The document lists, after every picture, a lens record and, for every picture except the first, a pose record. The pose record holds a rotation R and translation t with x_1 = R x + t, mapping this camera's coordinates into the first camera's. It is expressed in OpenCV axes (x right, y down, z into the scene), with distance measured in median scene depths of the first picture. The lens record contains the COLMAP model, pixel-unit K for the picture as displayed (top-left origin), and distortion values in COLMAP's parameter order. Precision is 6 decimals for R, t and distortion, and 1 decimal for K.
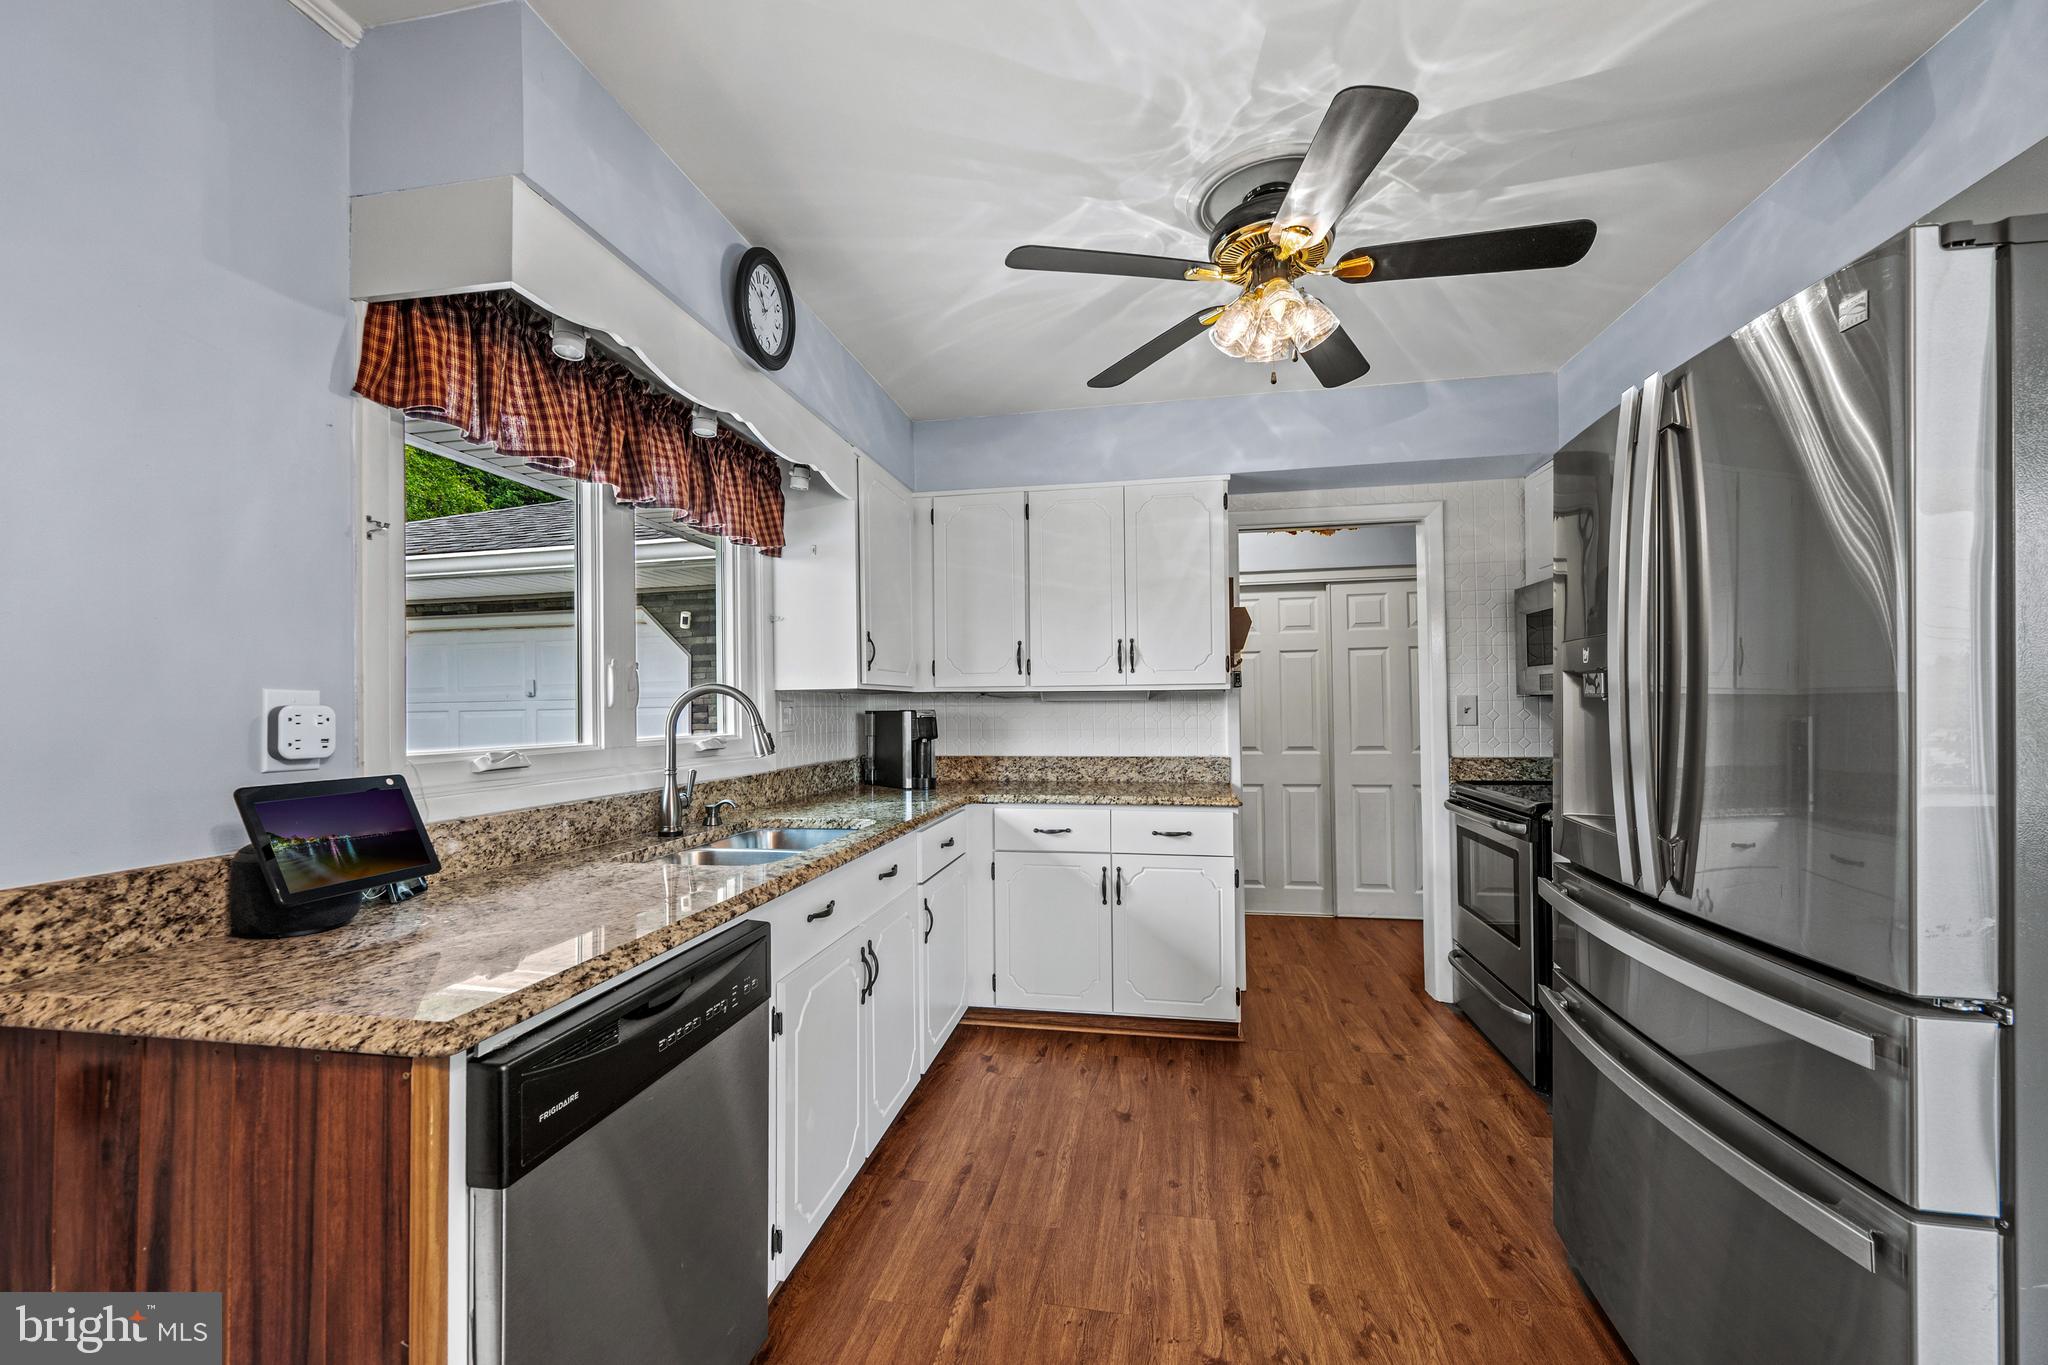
lens RADIAL K [[825.3, 0, 1007.0], [0, 825.3, 709.4], [0, 0, 1]] dist [-0.000457, 0.001084]
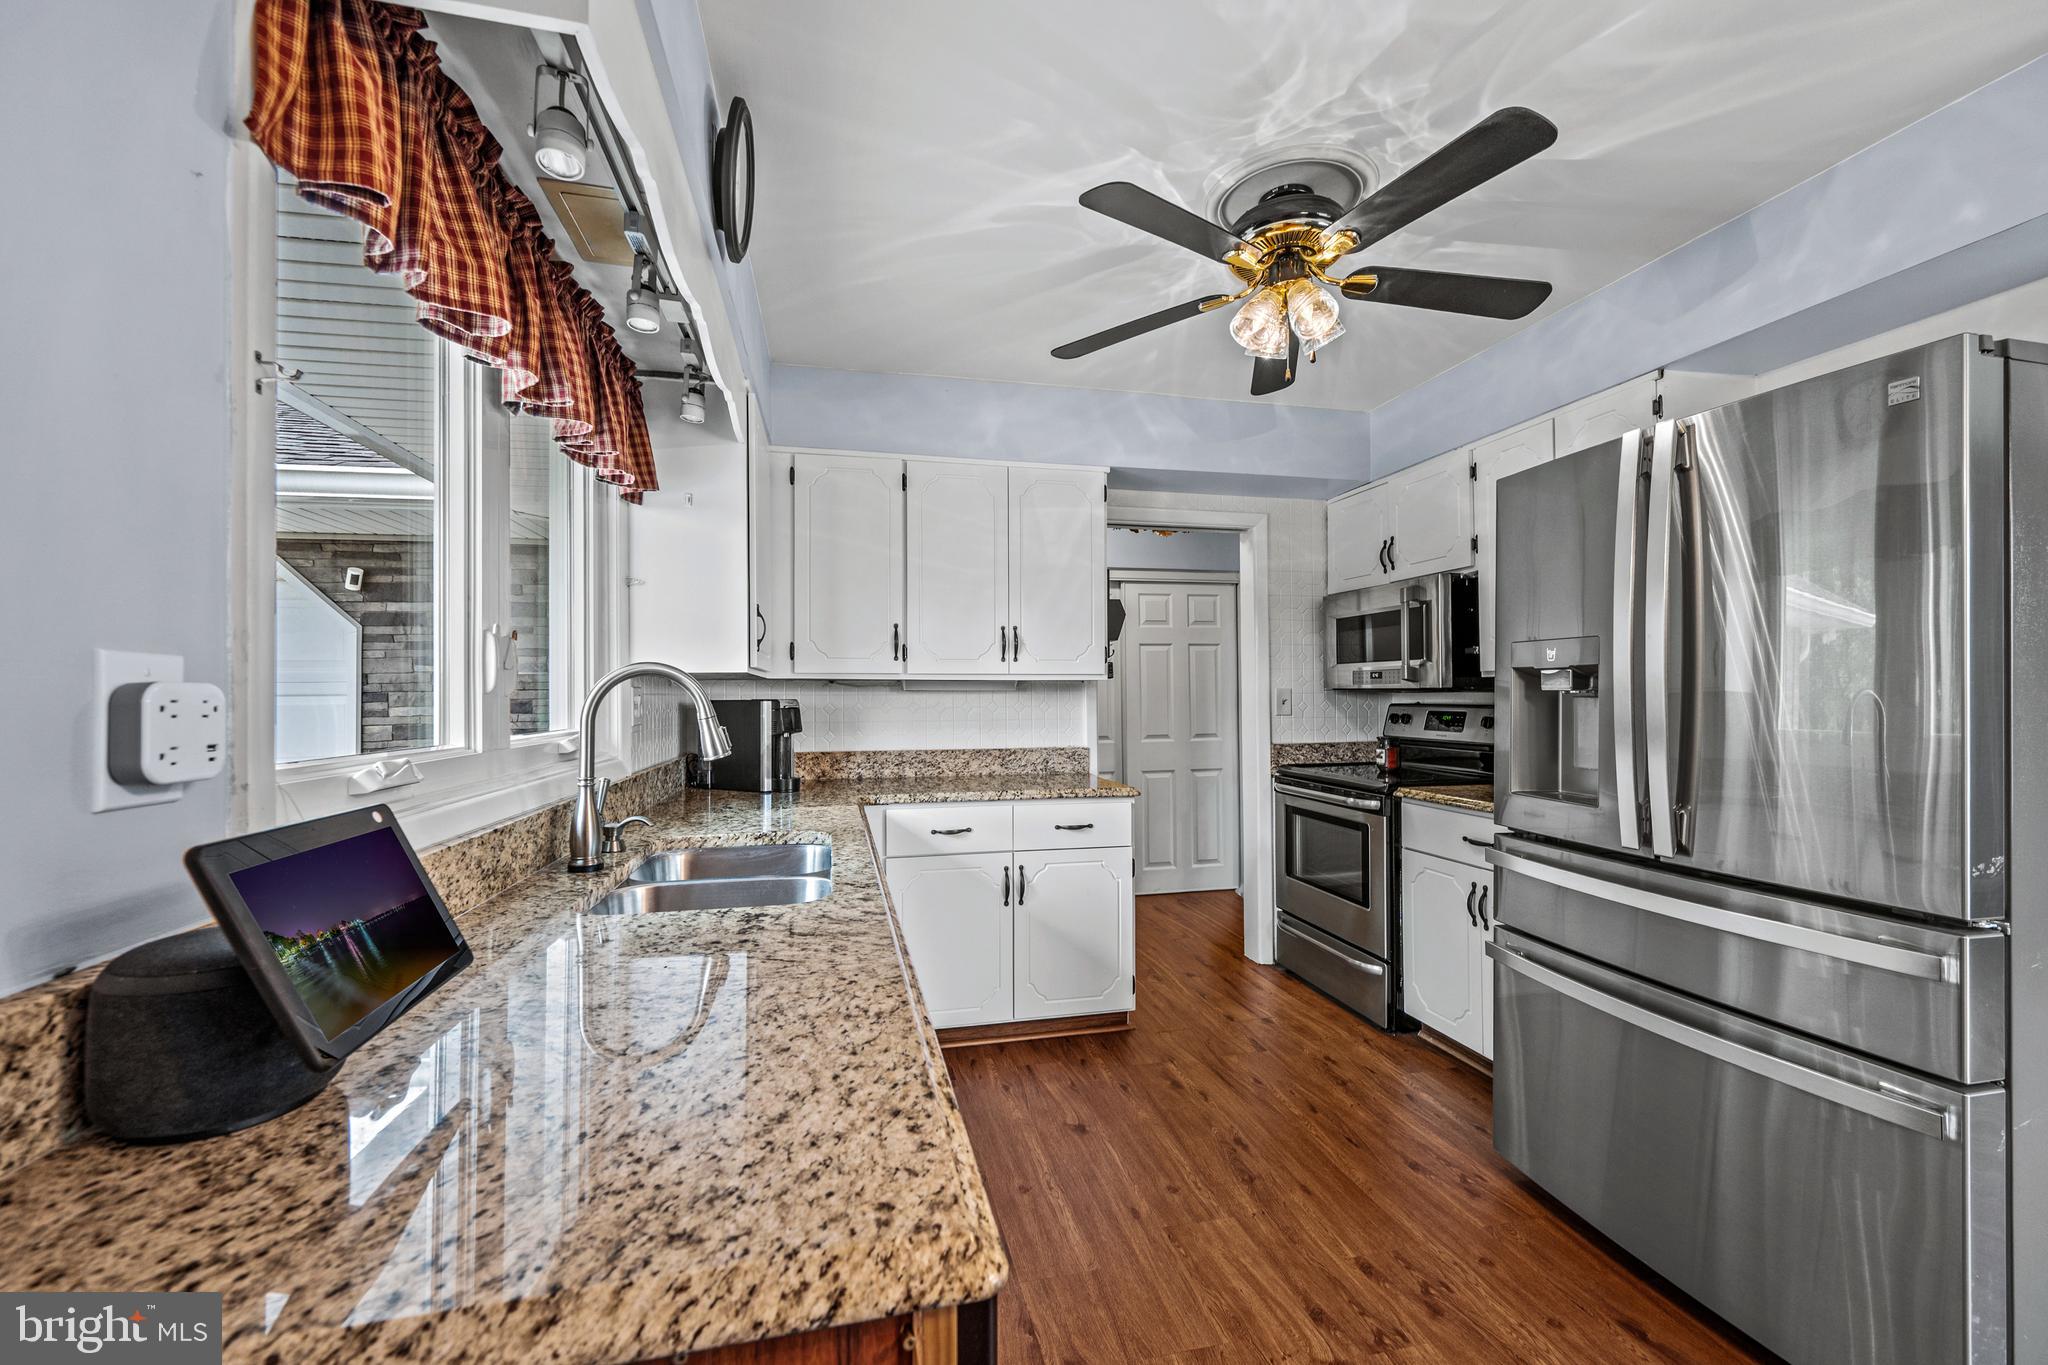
lens RADIAL K [[825.3, 0, 1014.9], [0, 825.3, 695.2], [0, 0, 1]] dist [-0.000457, 0.001084]
pose [[0.914569, 0.006065, 0.404384, -0.386795], [-0.003145, 0.999964, -0.007885, 0.003916], [-0.404417, 0.005939, 0.914555, 0.198176]]
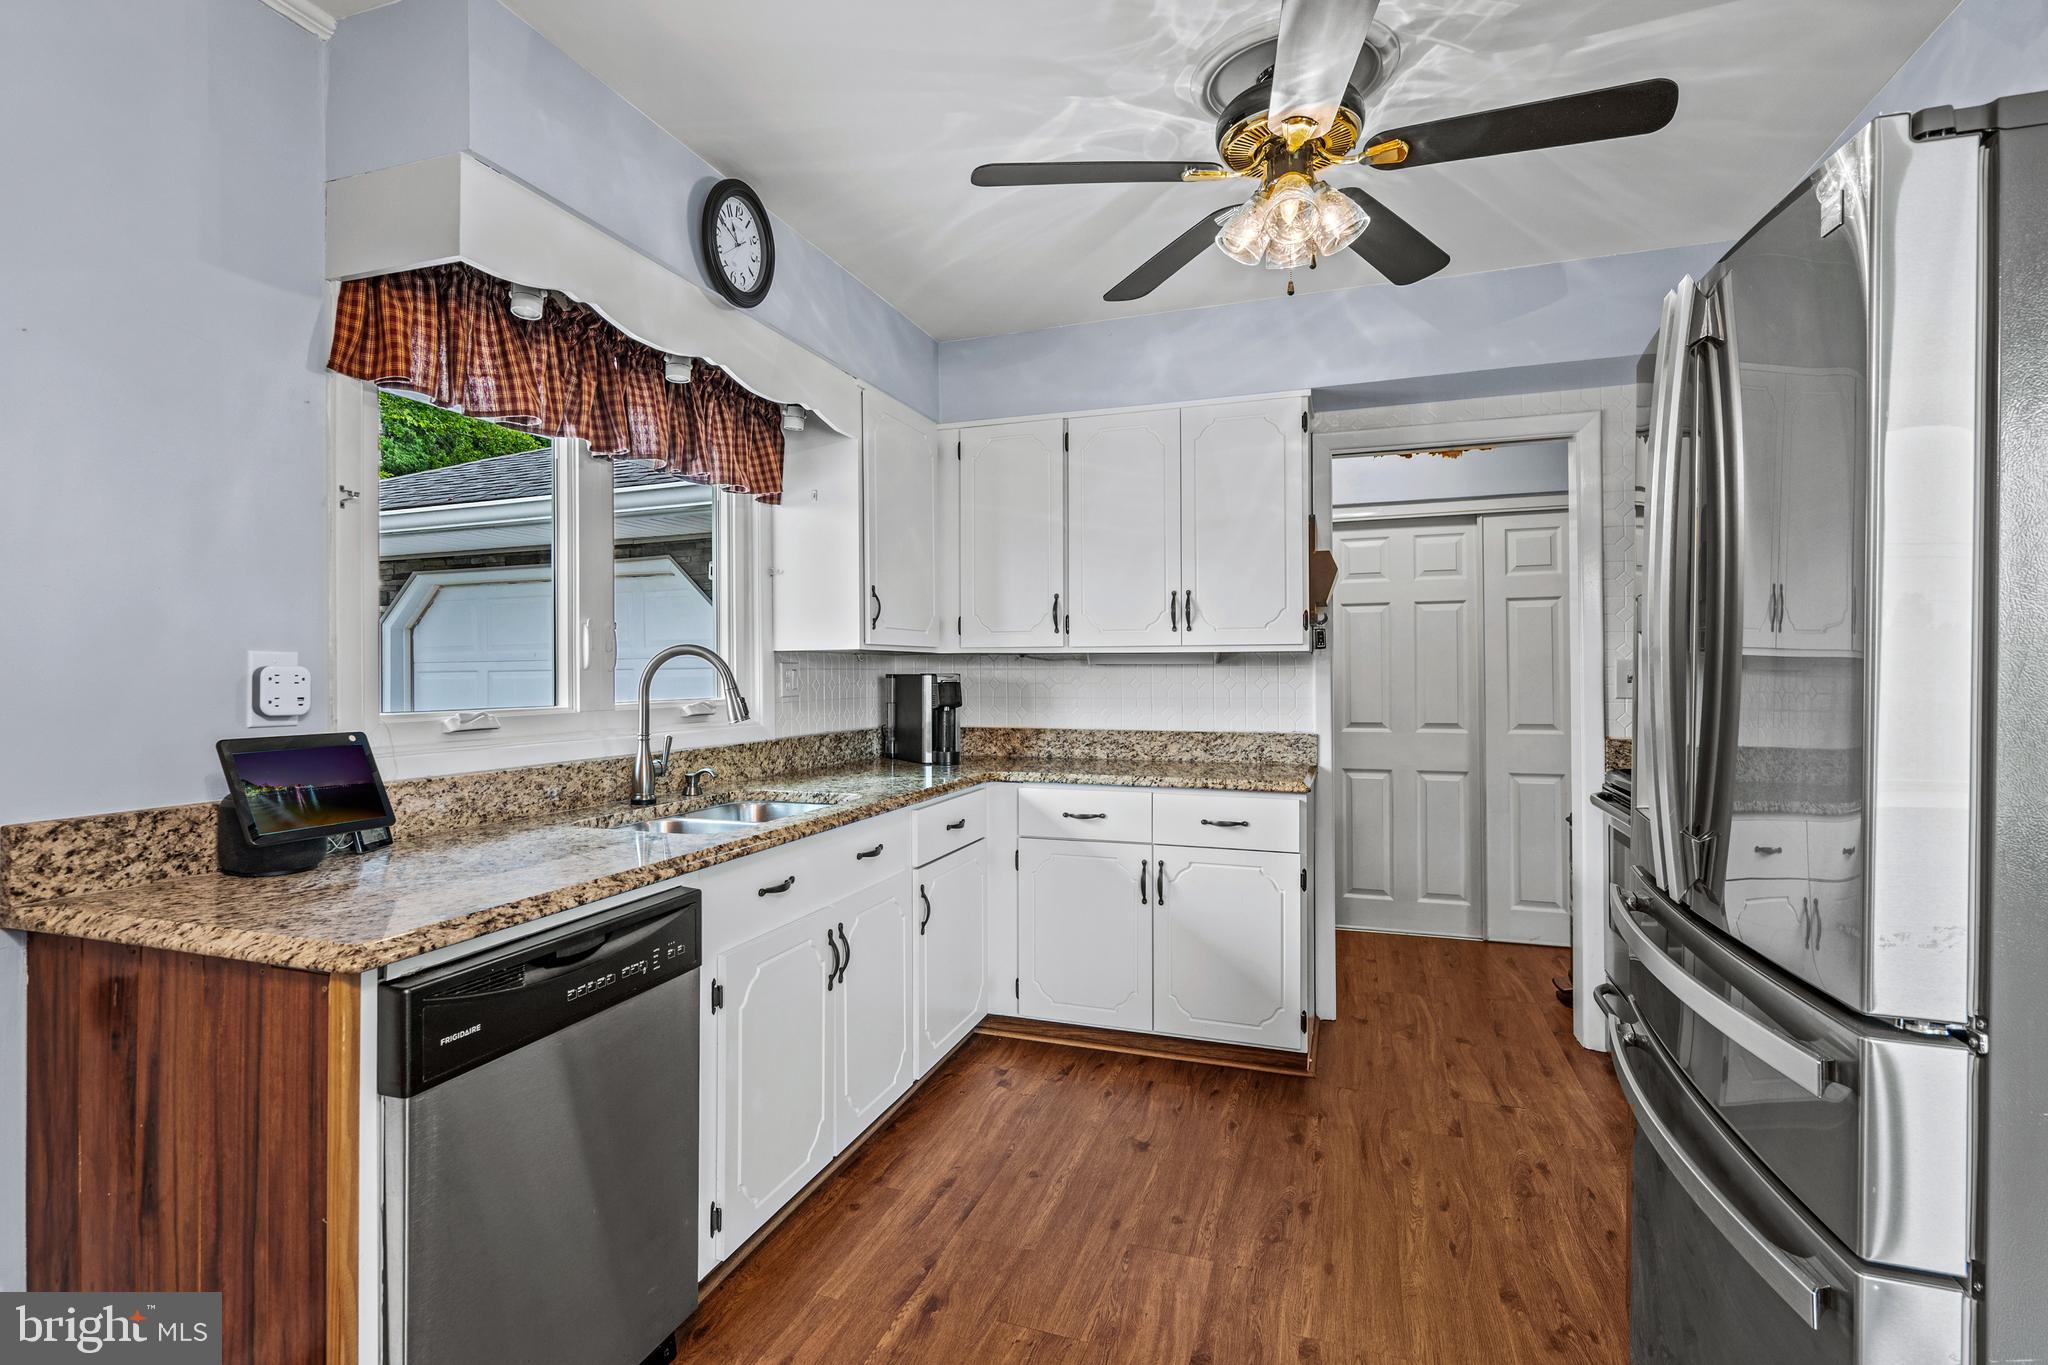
lens RADIAL K [[1021.3, 0, 952.0], [0, 1021.3, 684.1], [0, 0, 1]] dist [-0.002478, 0.000903]
pose [[0.983681, 0.008636, -0.179713, 0.166996], [-0.006662, 0.999911, 0.011583, -0.001635], [0.179797, -0.010197, 0.983651, -0.103314]]
